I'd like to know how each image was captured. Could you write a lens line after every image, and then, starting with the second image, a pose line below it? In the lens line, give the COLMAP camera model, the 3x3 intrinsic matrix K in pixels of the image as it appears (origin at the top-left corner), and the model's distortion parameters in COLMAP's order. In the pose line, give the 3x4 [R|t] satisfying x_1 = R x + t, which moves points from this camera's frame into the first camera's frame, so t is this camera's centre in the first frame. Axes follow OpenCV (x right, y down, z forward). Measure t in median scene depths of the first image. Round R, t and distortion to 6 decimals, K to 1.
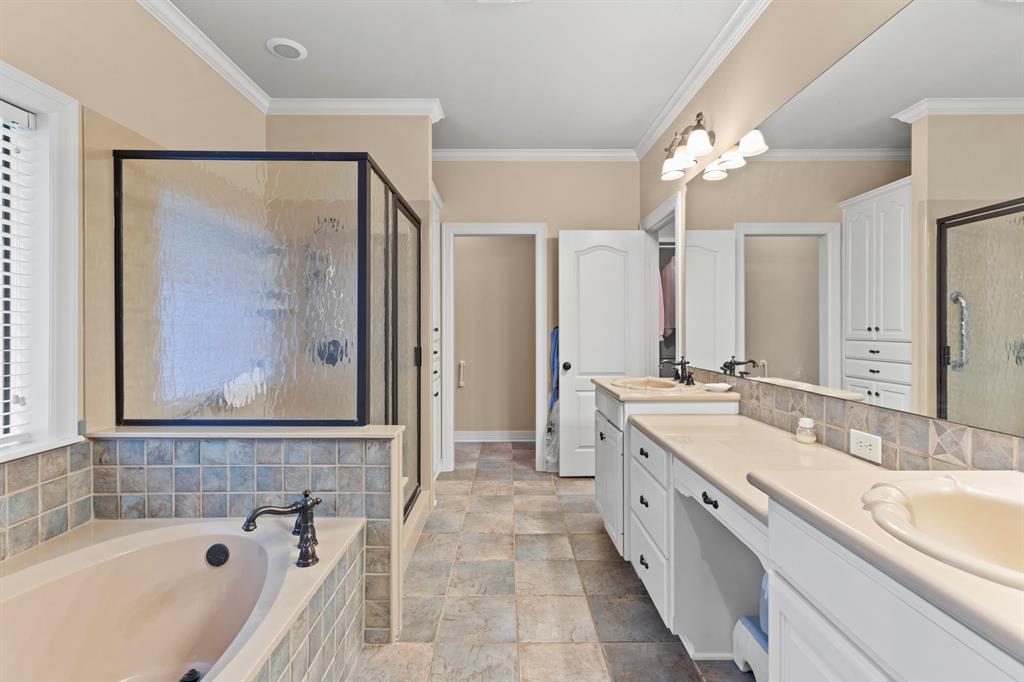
lens RADIAL K [[460.8, 0, 511.9], [0, 460.8, 333.6], [0, 0, 1]] dist [-0.001888, -0.000461]
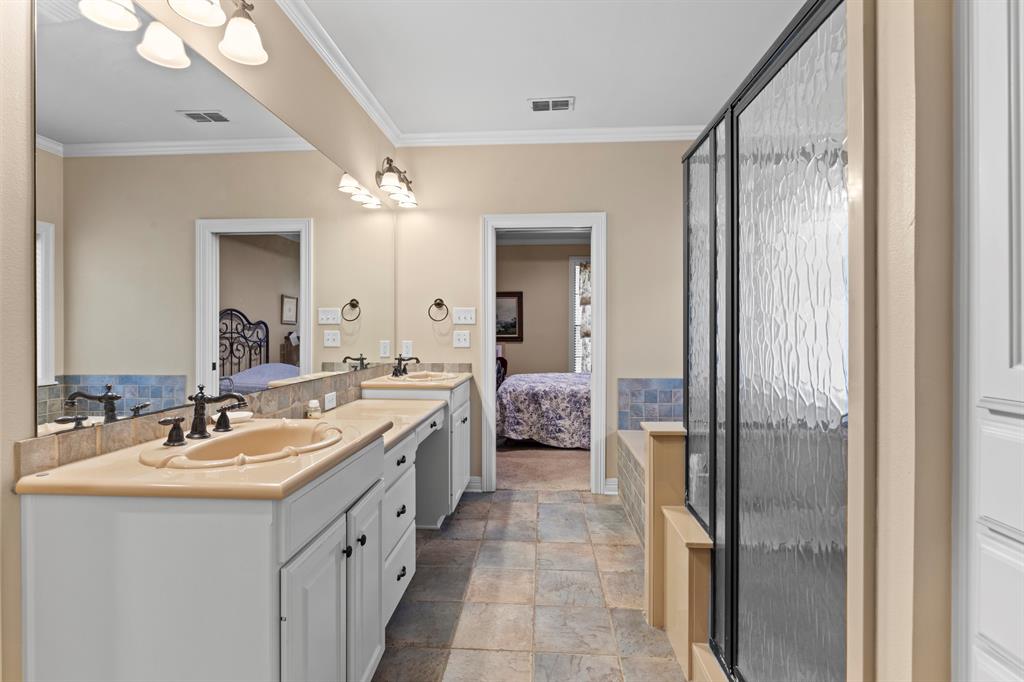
lens RADIAL K [[500.3, 0, 510.9], [0, 500.3, 334.8], [0, 0, 1]] dist [-0.000144, -0.000010]
pose [[-0.997253, -0.002042, 0.074039, -0.018612], [-0.000985, 0.999897, 0.014306, -0.019984], [-0.074060, 0.014194, -0.997153, 2.178932]]
